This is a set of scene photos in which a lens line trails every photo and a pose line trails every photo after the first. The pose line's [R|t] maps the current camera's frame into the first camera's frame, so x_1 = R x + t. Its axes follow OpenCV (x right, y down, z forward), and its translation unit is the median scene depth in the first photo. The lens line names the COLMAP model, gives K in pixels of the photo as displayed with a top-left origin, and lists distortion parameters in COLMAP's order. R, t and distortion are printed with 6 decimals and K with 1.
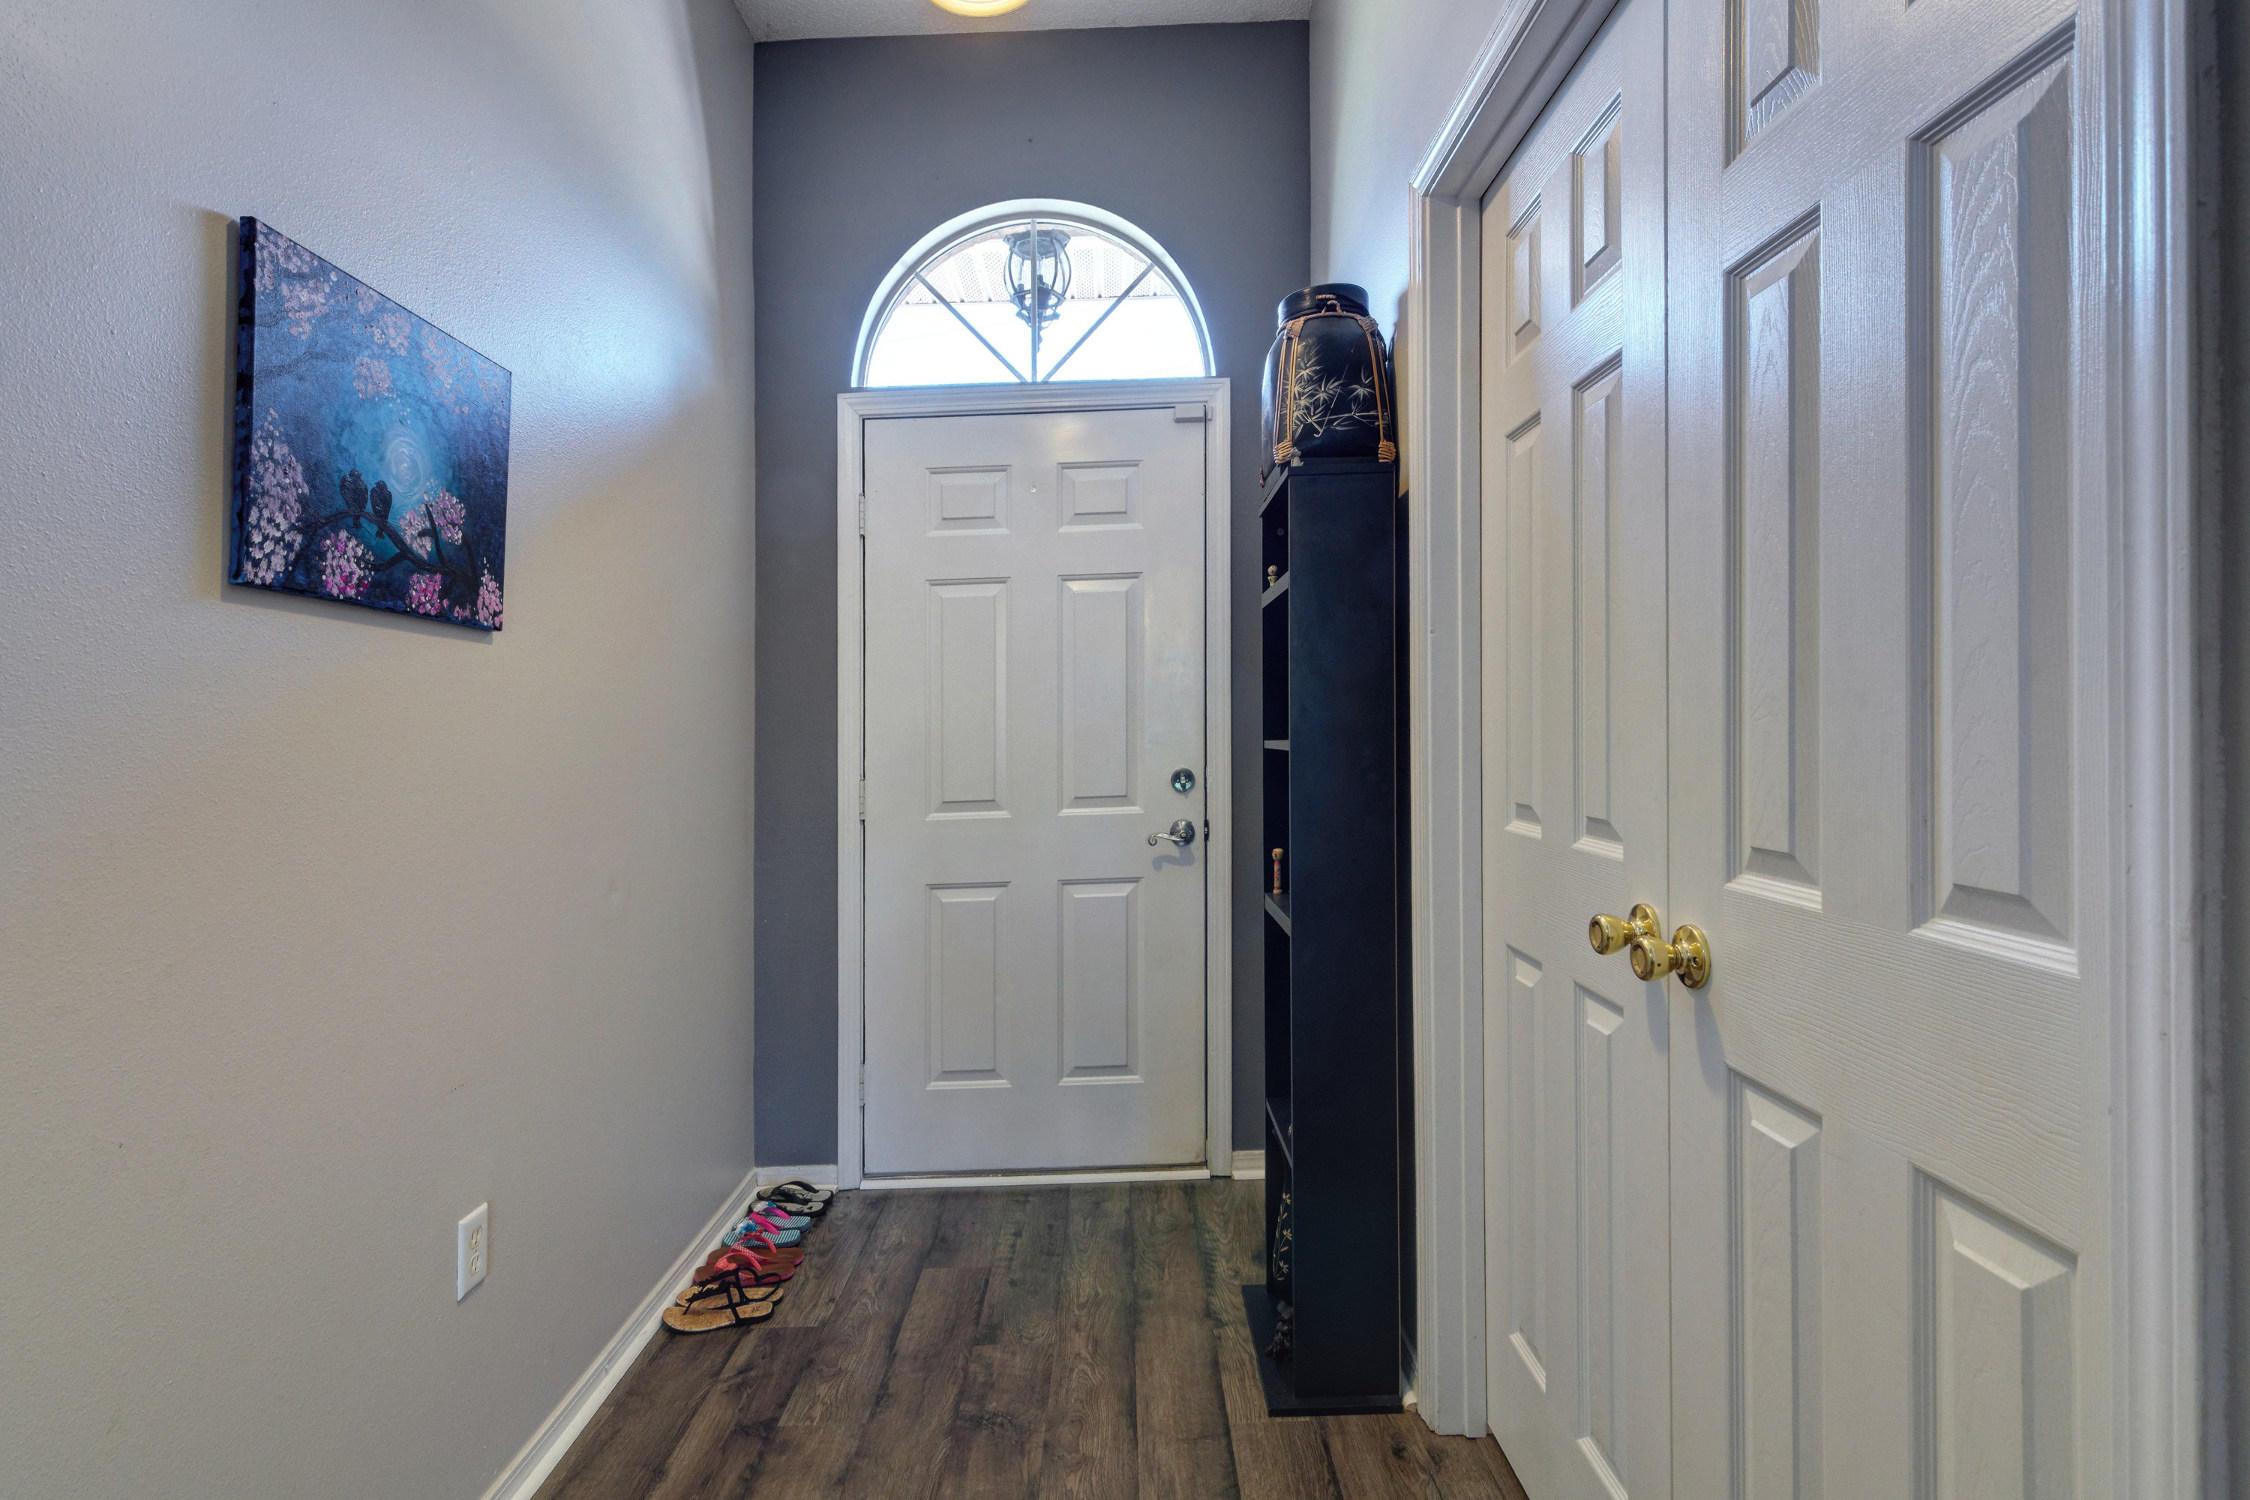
lens RADIAL K [[1066.5, 0, 1125.0], [0, 1066.5, 750.0], [0, 0, 1]] dist [0.000566, -0.000114]
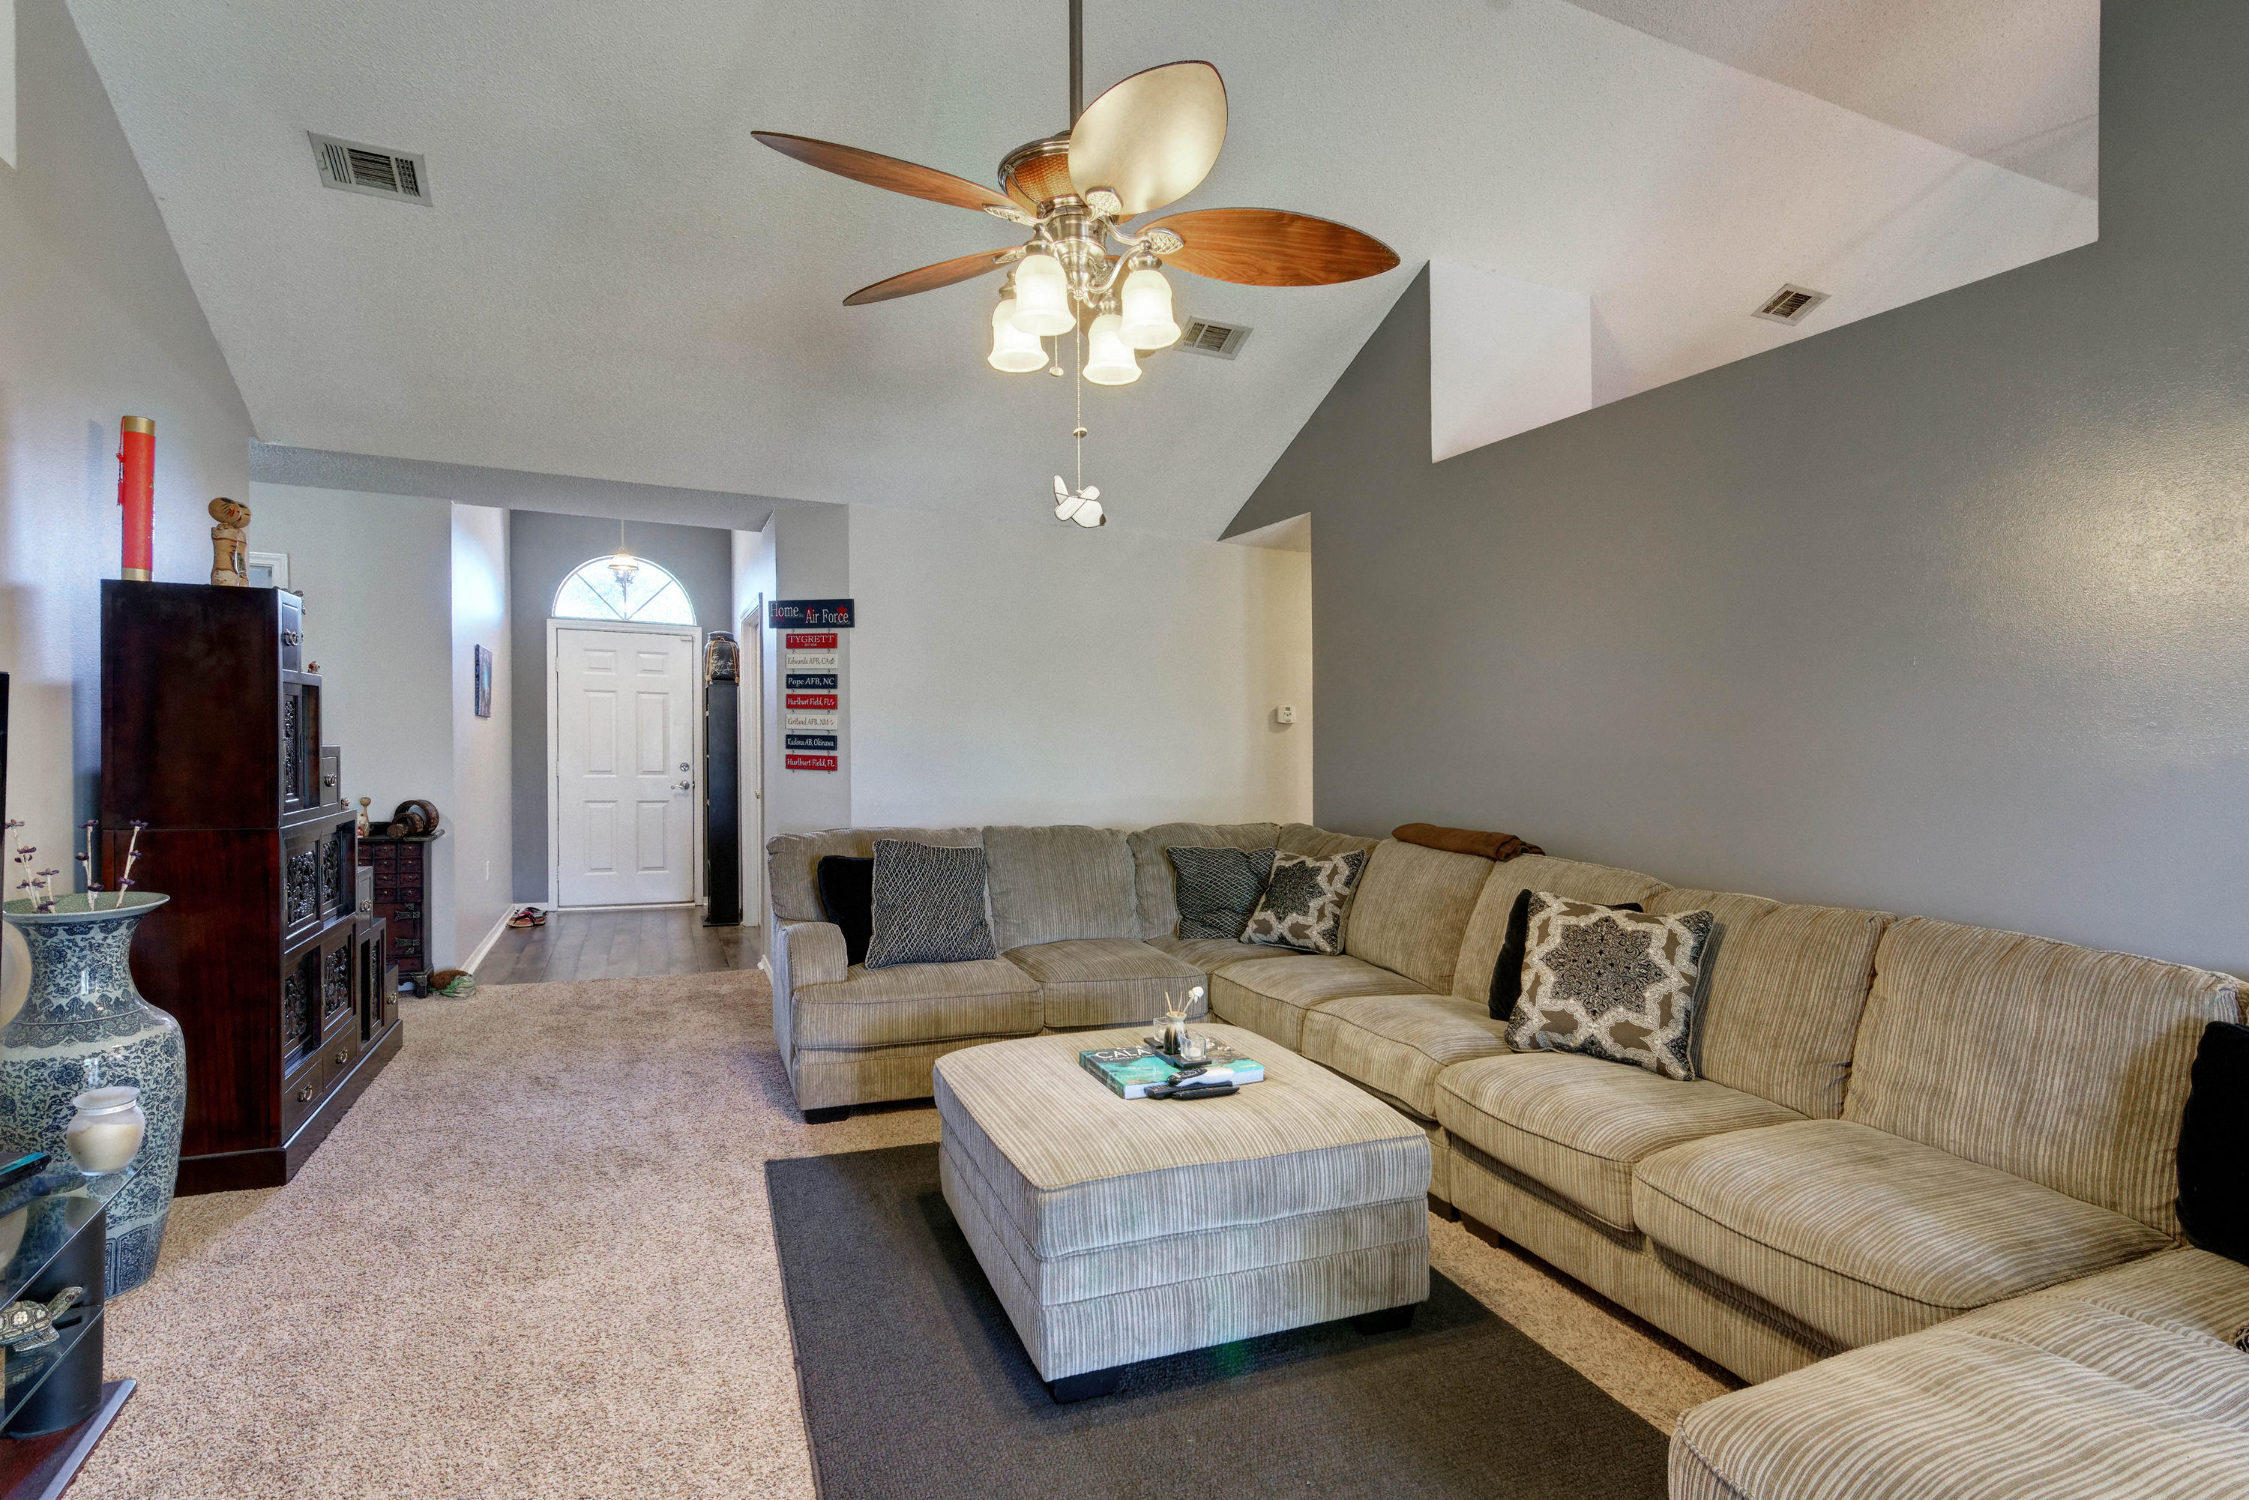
lens RADIAL K [[1091.4, 0, 1119.6], [0, 1091.4, 726.0], [0, 0, 1]] dist [0.000079, -0.000008]
pose [[0.913493, 0.012266, 0.406671, -0.068999], [-0.000129, 0.999554, -0.029859, 0.018173], [-0.406855, 0.027224, 0.913087, -2.185612]]
